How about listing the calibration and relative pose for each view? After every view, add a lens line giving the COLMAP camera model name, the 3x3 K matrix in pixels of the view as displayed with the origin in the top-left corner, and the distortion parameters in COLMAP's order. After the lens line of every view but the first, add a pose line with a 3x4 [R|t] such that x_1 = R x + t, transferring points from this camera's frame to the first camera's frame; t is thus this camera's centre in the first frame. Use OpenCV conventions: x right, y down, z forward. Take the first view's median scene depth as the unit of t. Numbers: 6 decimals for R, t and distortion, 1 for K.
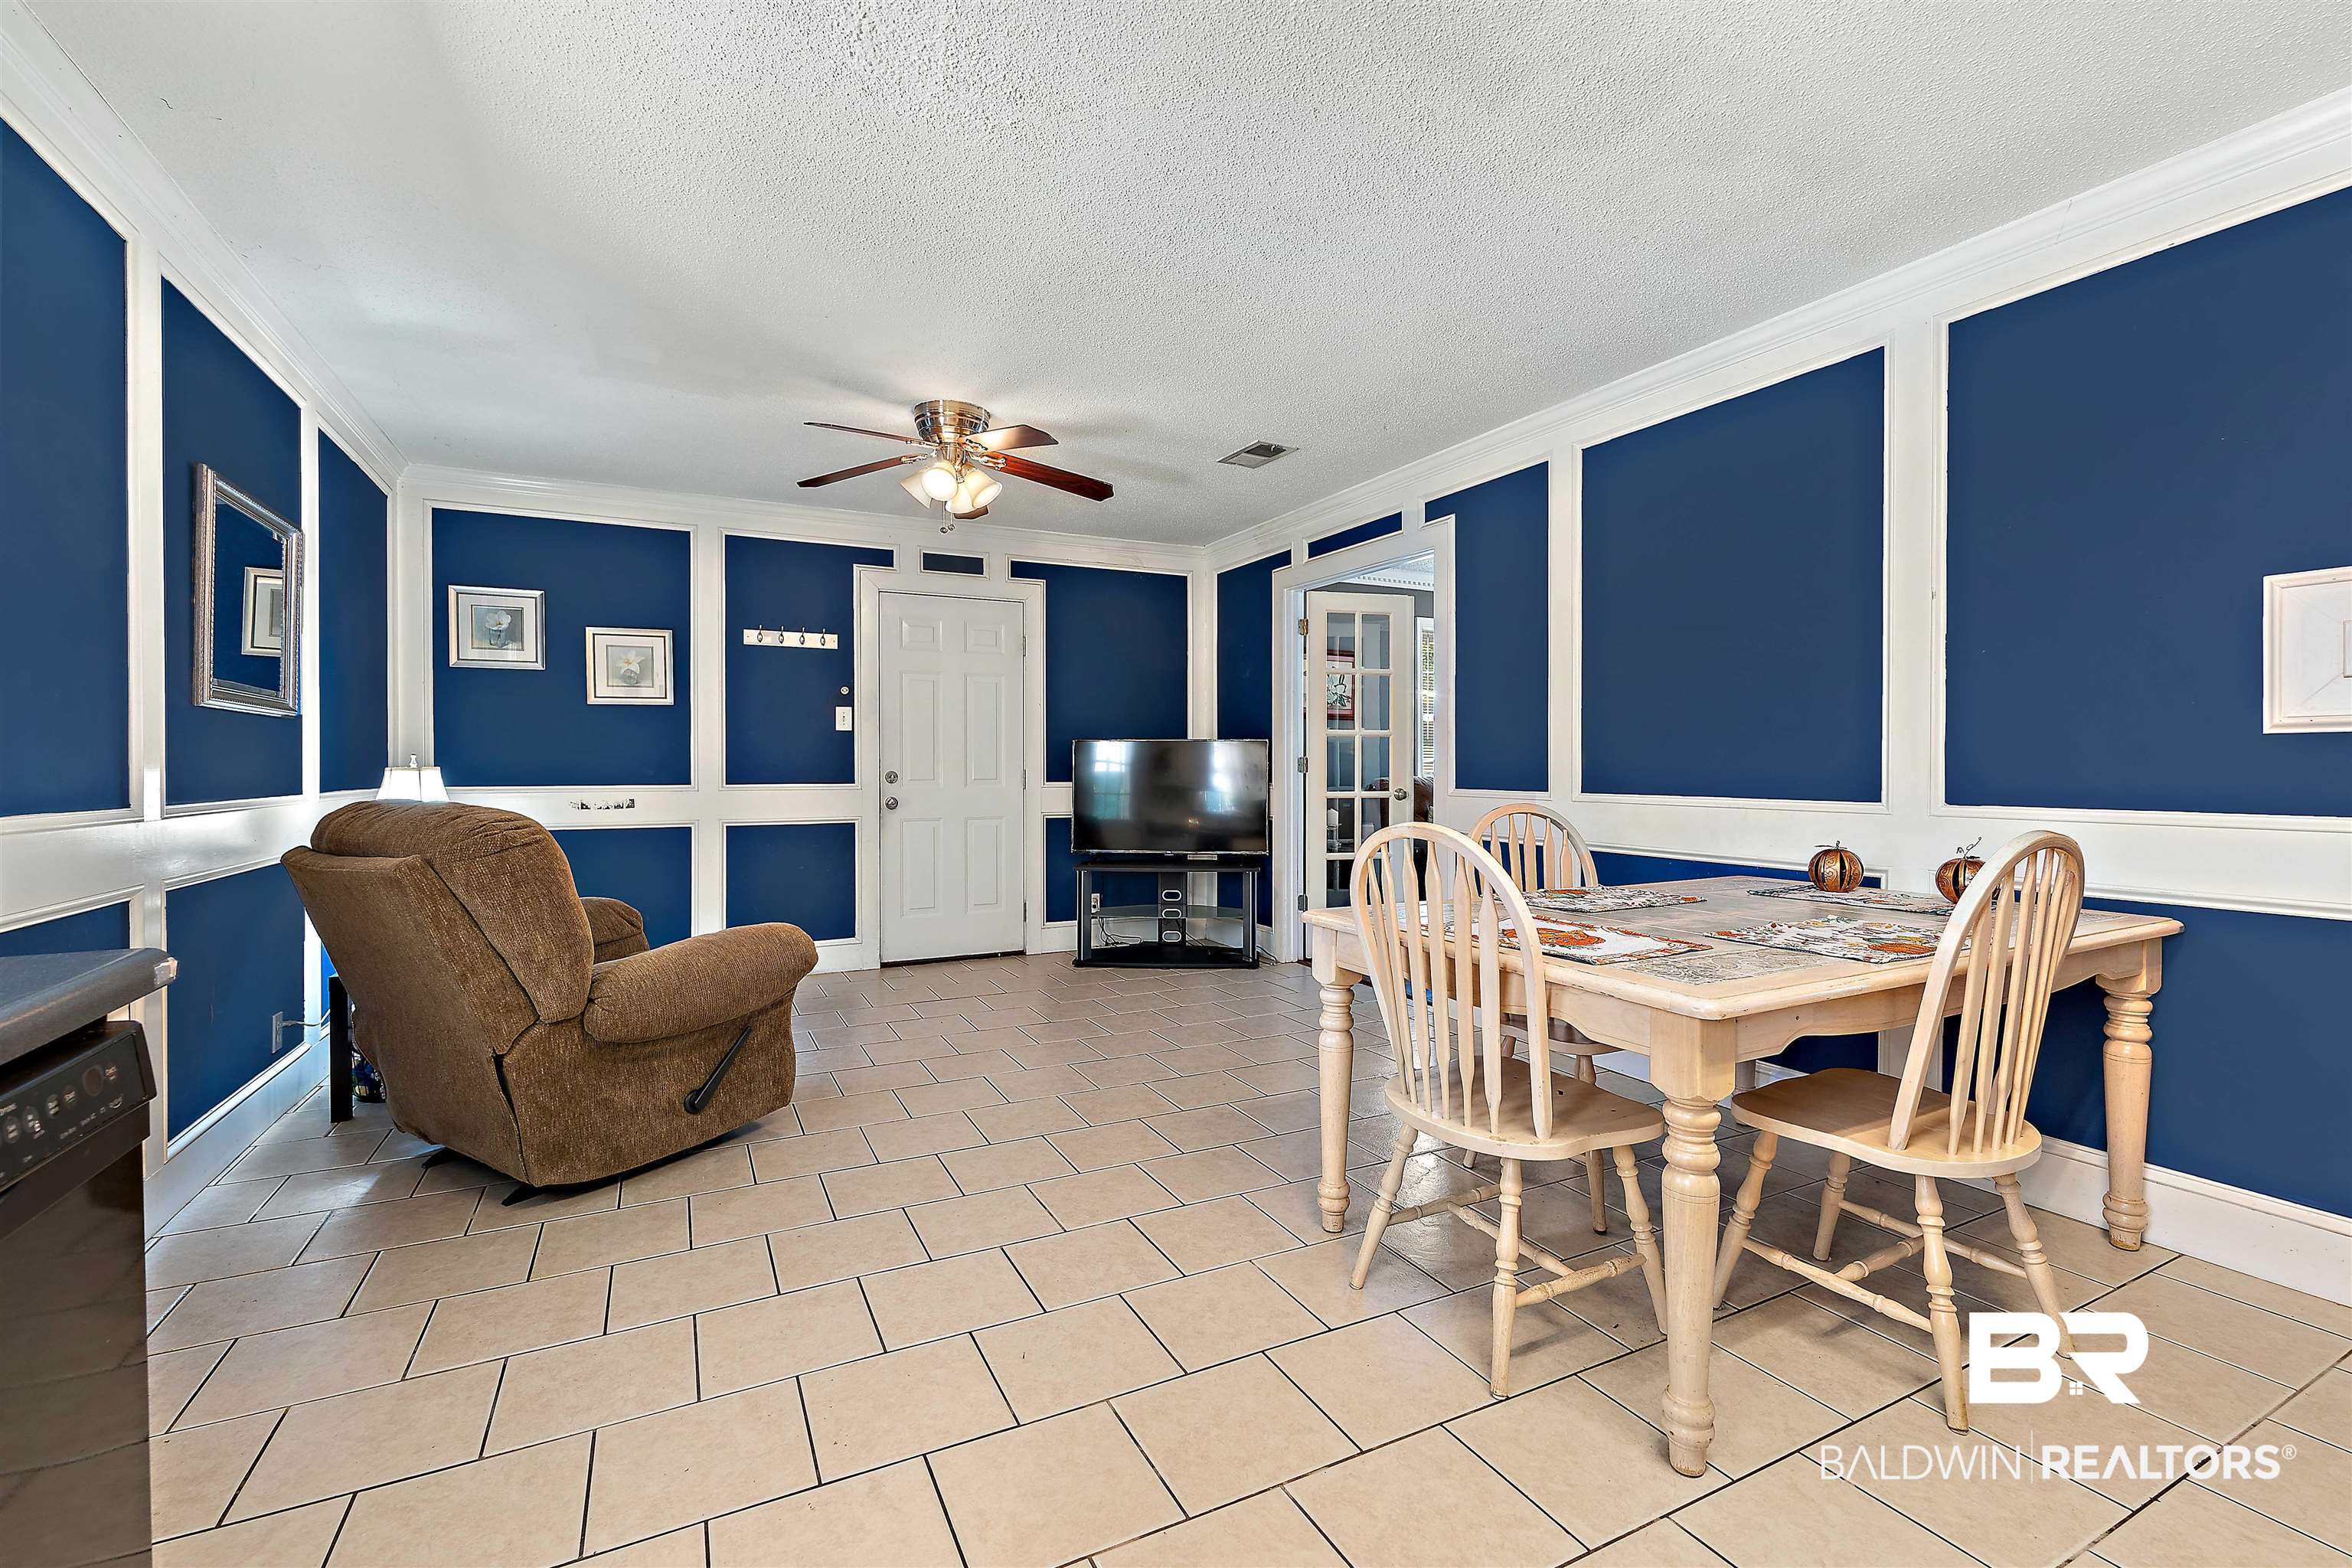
lens RADIAL K [[1020.7, 0, 1191.5], [0, 1020.7, 795.8], [0, 0, 1]] dist [-0.000068, -0.000094]
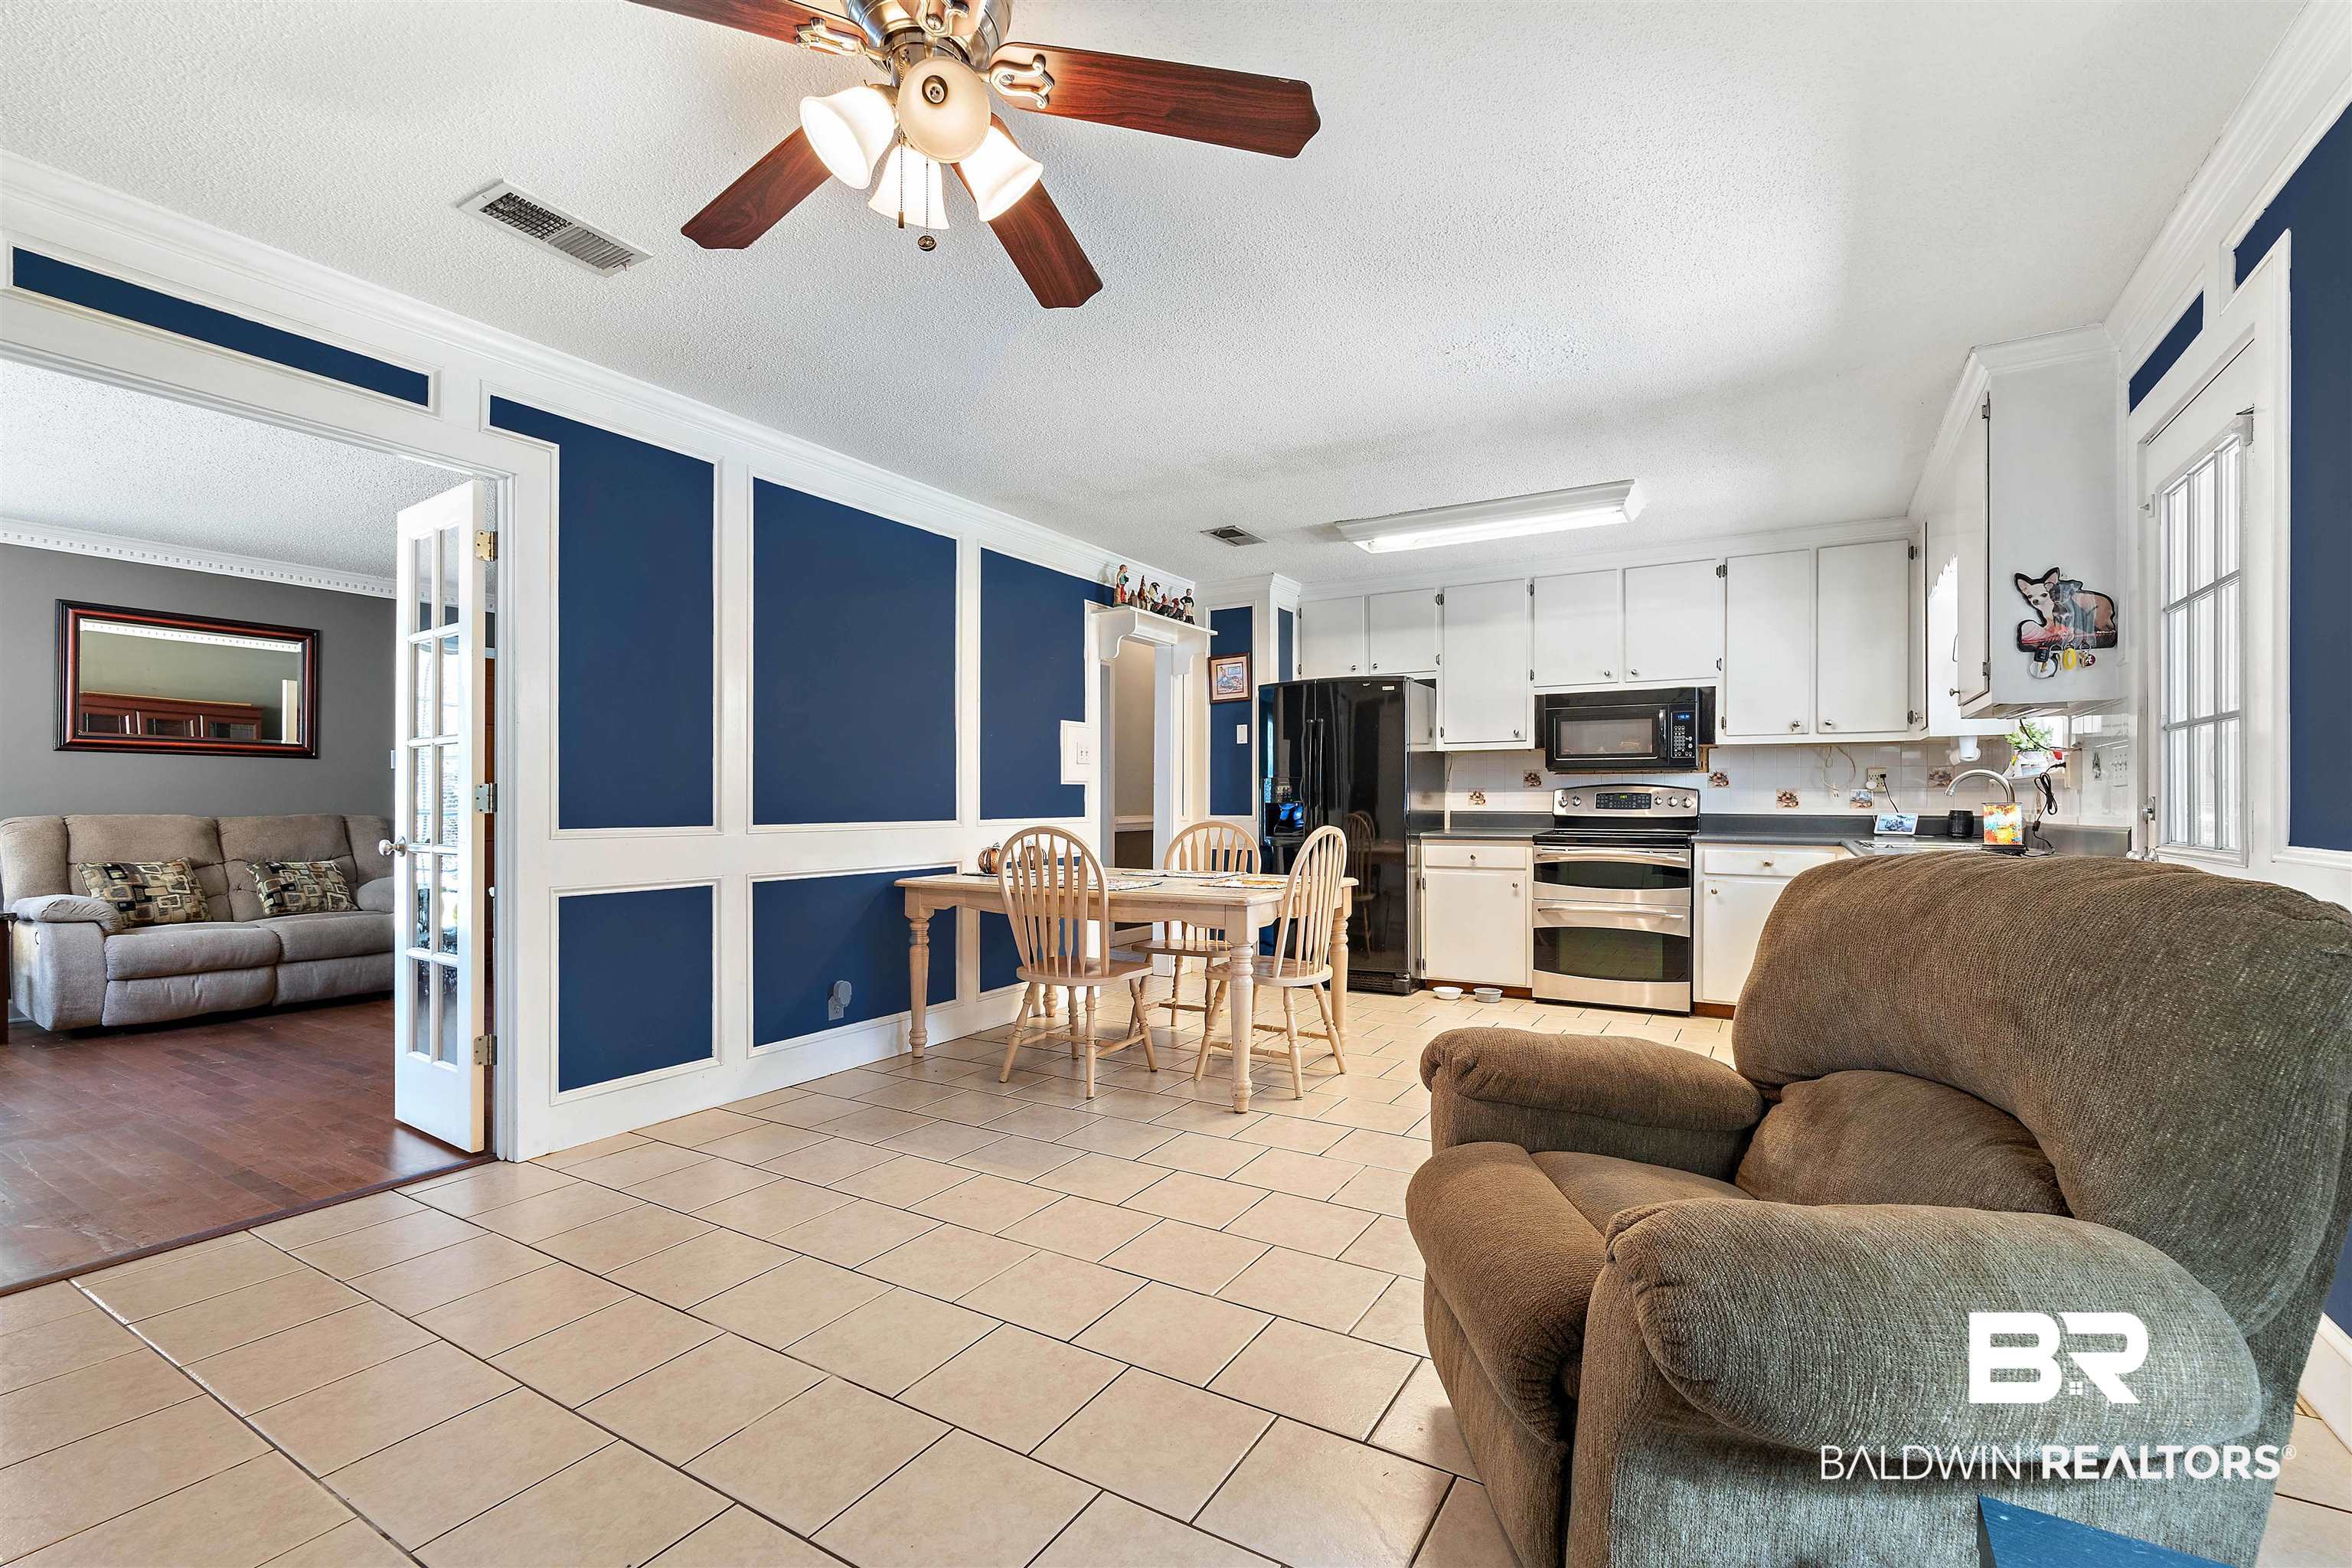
lens RADIAL K [[1020.7, 0, 1191.5], [0, 1020.7, 795.8], [0, 0, 1]] dist [-0.000068, -0.000094]
pose [[-0.534147, 0.001993, 0.845389, -0.507900], [0.026331, 0.999551, 0.014280, -0.026104], [-0.844981, 0.029888, -0.533960, 0.885929]]
